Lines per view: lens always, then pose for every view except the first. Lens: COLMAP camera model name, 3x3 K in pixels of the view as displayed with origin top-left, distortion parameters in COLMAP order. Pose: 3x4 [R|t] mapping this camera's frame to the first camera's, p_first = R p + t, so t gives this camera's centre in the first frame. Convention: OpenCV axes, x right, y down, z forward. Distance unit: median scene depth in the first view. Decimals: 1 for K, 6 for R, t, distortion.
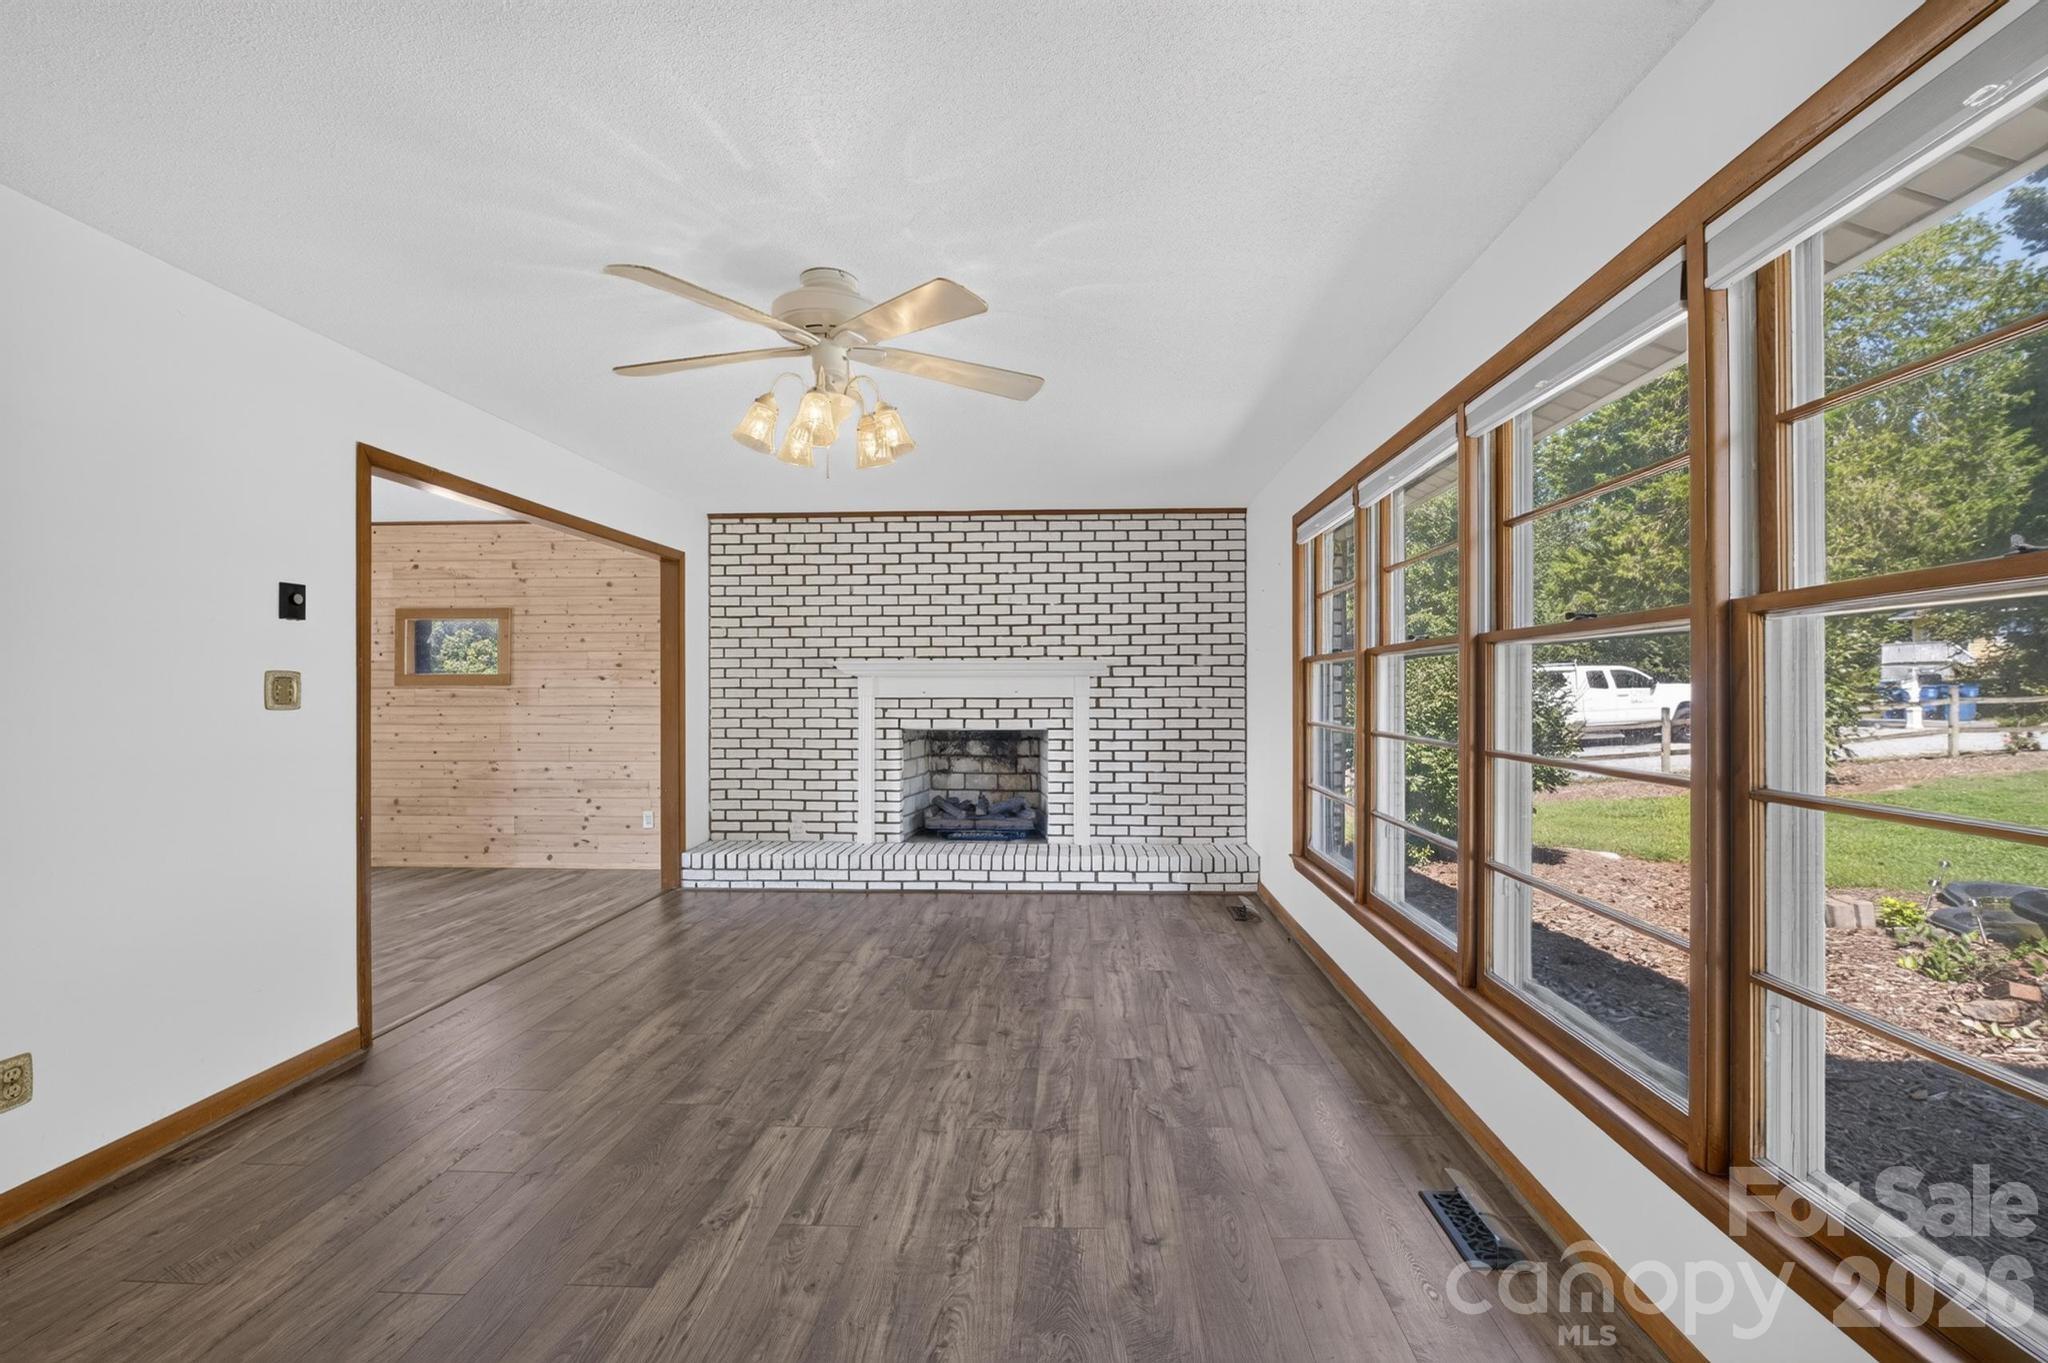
lens RADIAL K [[880.3, 0, 1045.4], [0, 880.3, 688.6], [0, 0, 1]] dist [-0.010274, -0.000034]
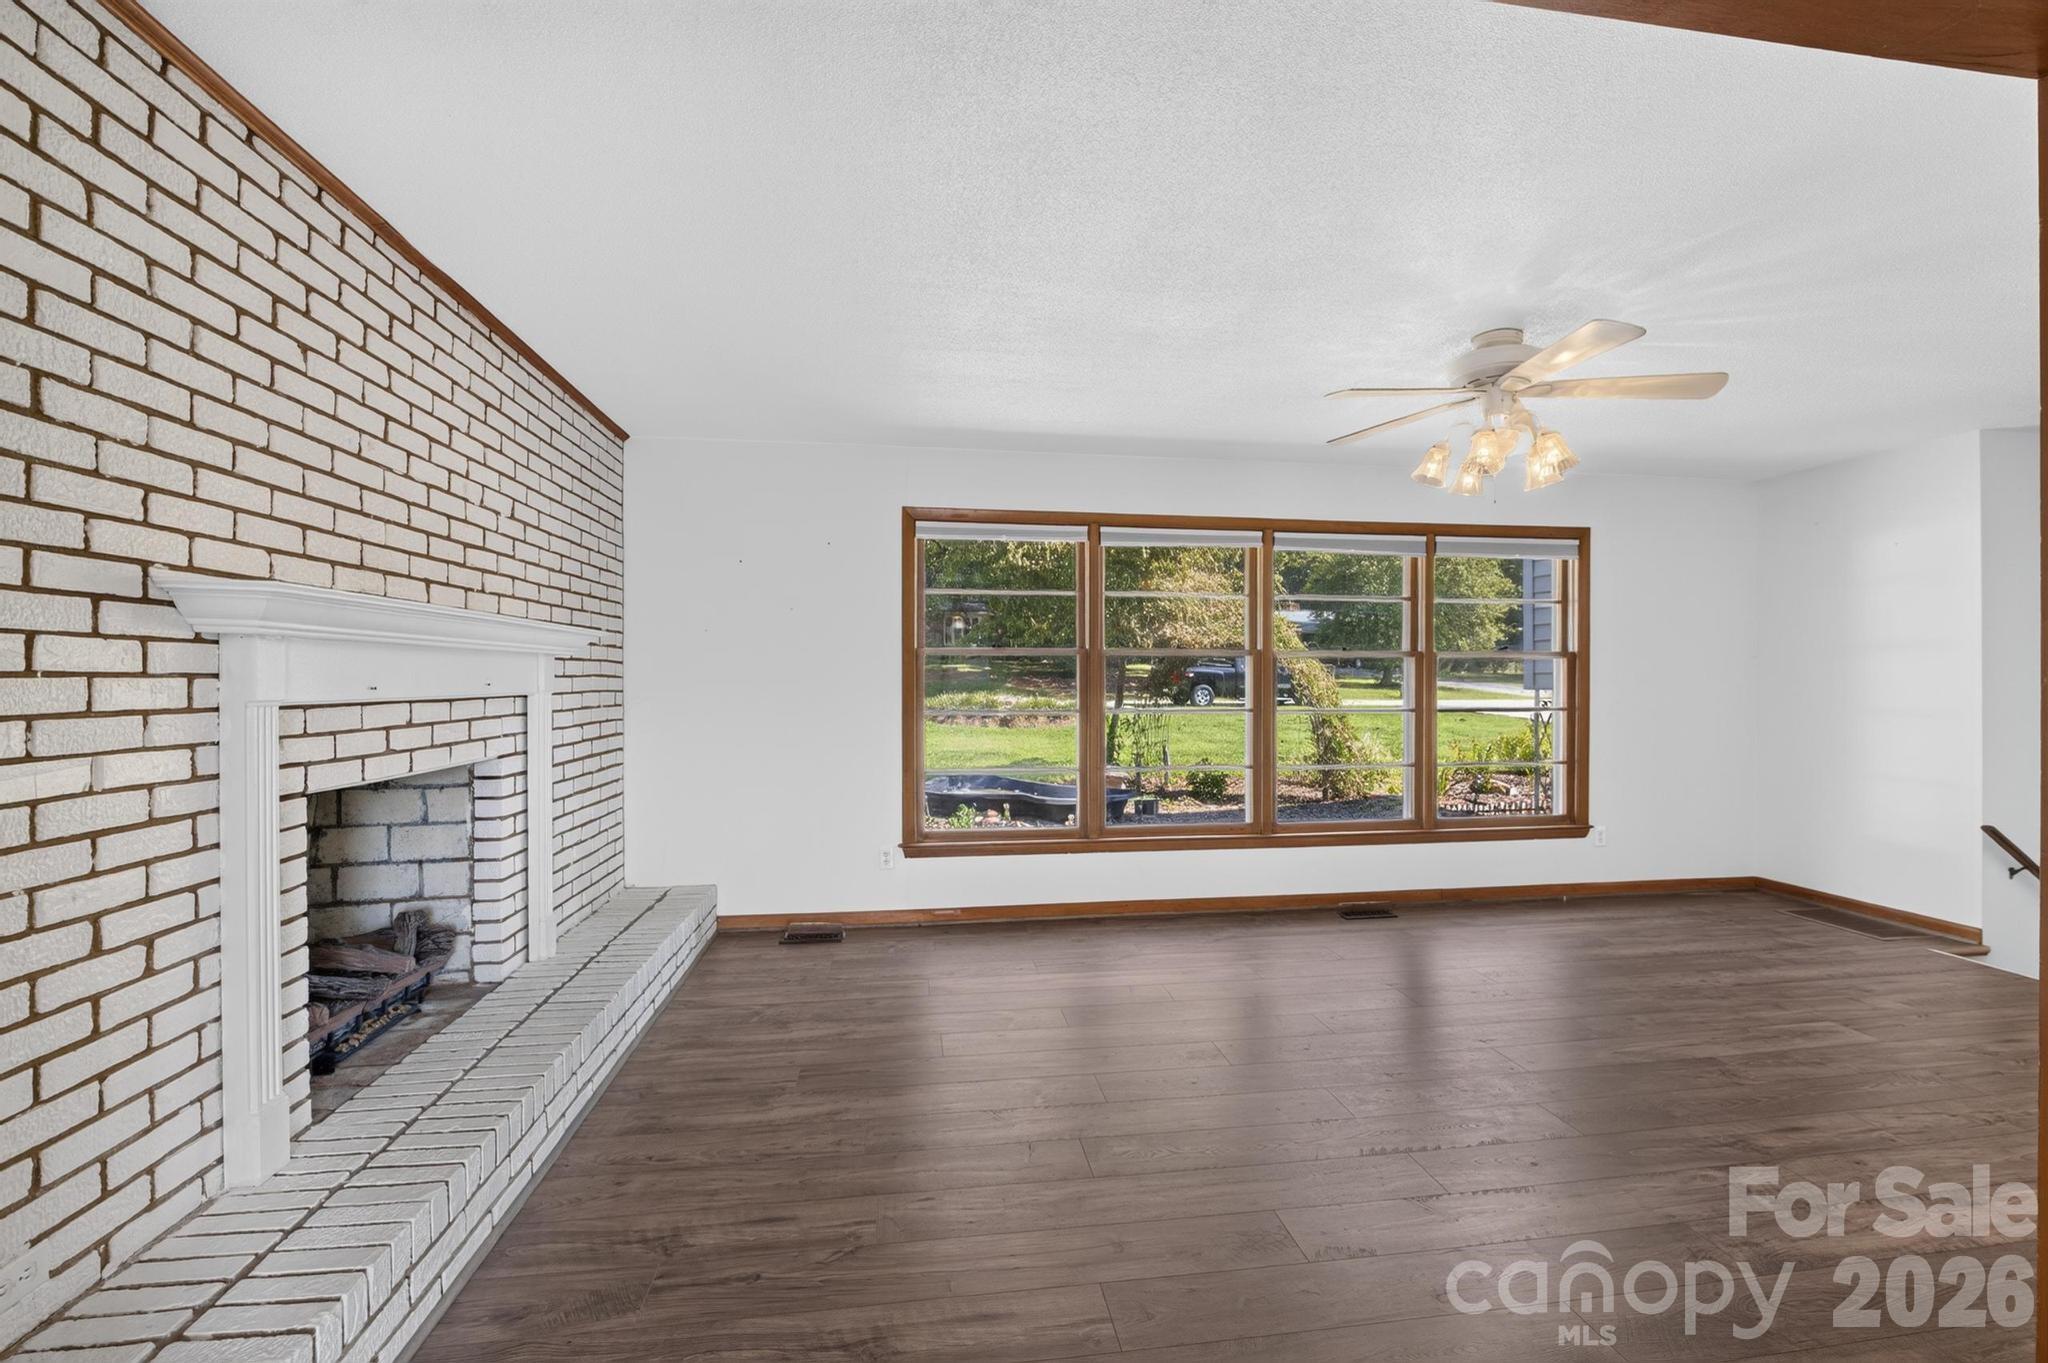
lens RADIAL K [[880.3, 0, 1027.2], [0, 880.3, 680.9], [0, 0, 1]] dist [-0.010274, -0.000034]
pose [[-0.183020, -0.000189, 0.983109, -0.546793], [-0.000429, 1.000000, 0.000112, 0.001058], [-0.983109, -0.000402, -0.183020, 0.775472]]
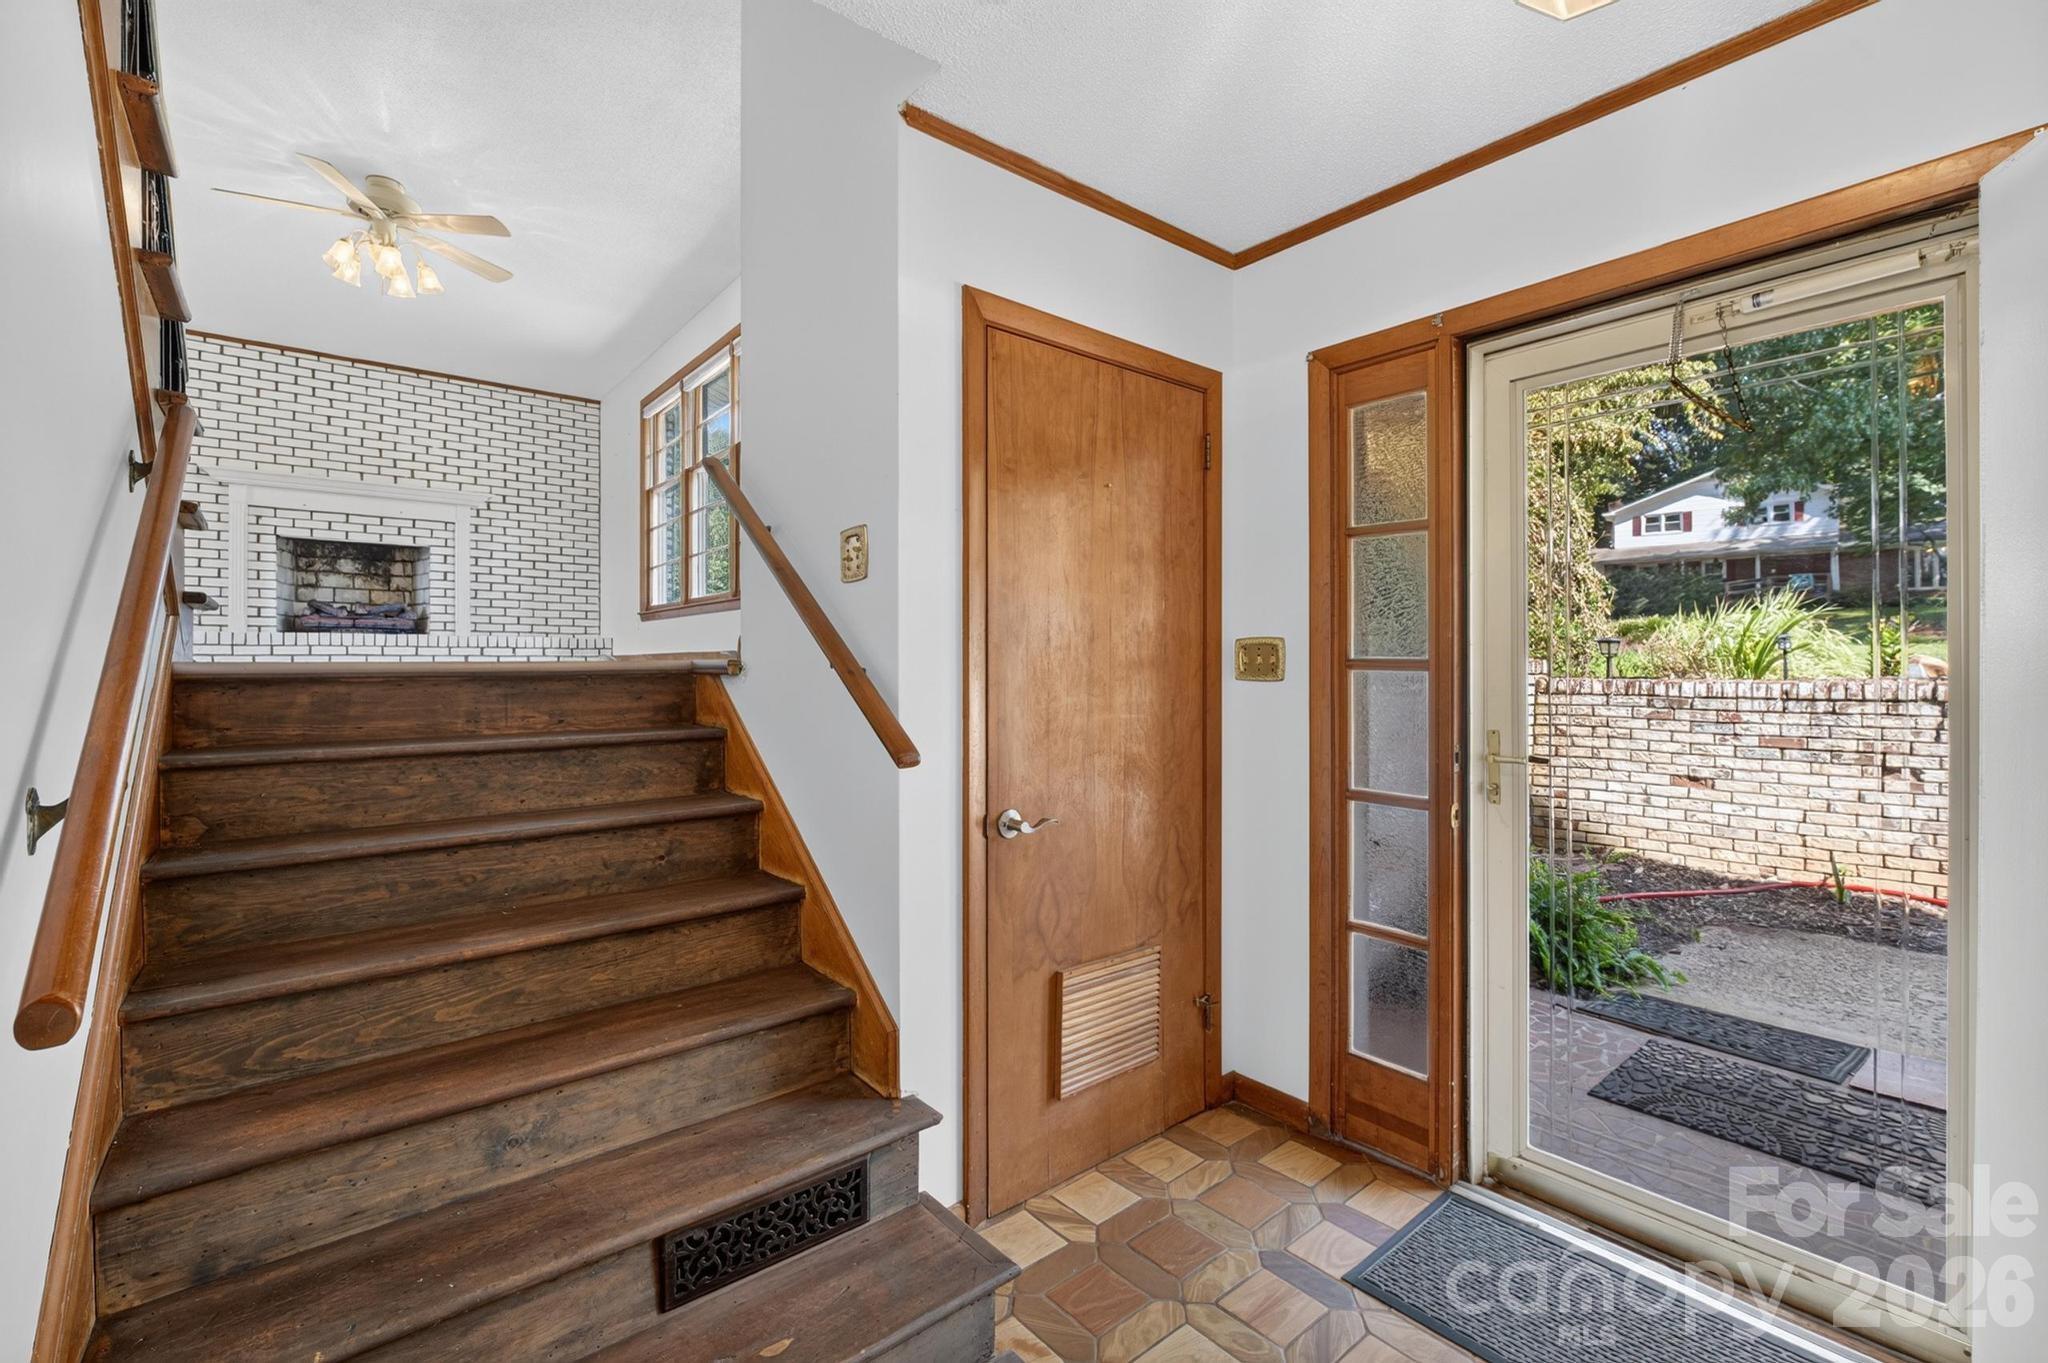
lens RADIAL K [[880.3, 0, 1032.0], [0, 880.3, 660.2], [0, 0, 1]] dist [-0.010274, -0.000034]
pose [[0.747084, 0.002683, 0.664725, -0.186549], [-0.000191, 0.999993, -0.003822, 0.214356], [-0.664730, 0.002729, 0.747079, -0.503442]]
